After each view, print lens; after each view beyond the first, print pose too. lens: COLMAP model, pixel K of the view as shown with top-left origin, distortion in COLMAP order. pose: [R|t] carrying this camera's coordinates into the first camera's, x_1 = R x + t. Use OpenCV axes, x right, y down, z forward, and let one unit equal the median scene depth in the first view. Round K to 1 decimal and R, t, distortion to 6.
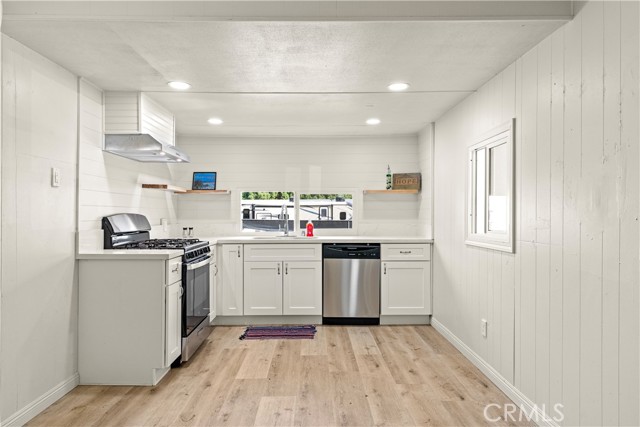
lens RADIAL K [[430.3, 0, 320.0], [0, 430.3, 213.5], [0, 0, 1]] dist [0.002222, 0.000942]
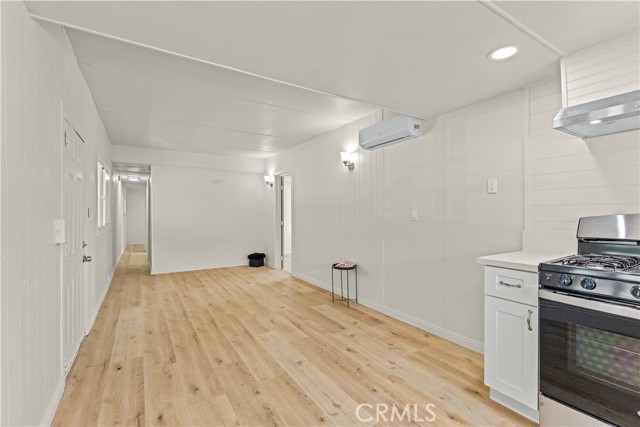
lens RADIAL K [[291.6, 0, 320.0], [0, 291.6, 213.5], [0, 0, 1]] dist [-0.000862, -0.000089]
pose [[-0.861296, 0.000433, -0.508103, 0.171030], [0.000589, 1.000000, -0.000145, -0.000501], [0.508103, -0.000424, -0.861296, 0.915418]]
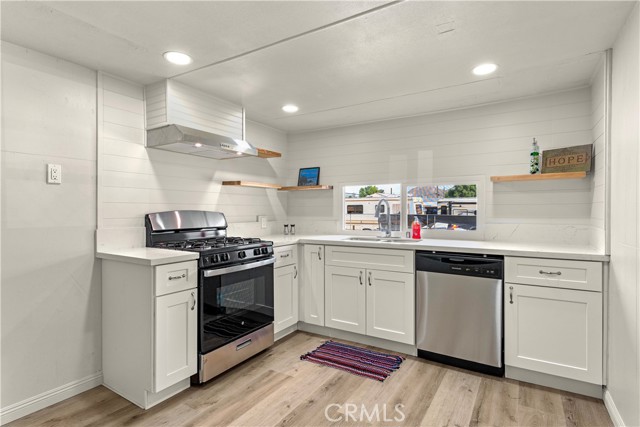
lens RADIAL K [[332.9, 0, 320.0], [0, 332.9, 213.5], [0, 0, 1]] dist [0.000501, -0.000212]
pose [[0.838523, 0.003950, -0.544852, 0.183482], [0.002114, 0.999943, 0.010503, -0.000777], [0.544863, -0.009959, 0.838466, 0.426699]]
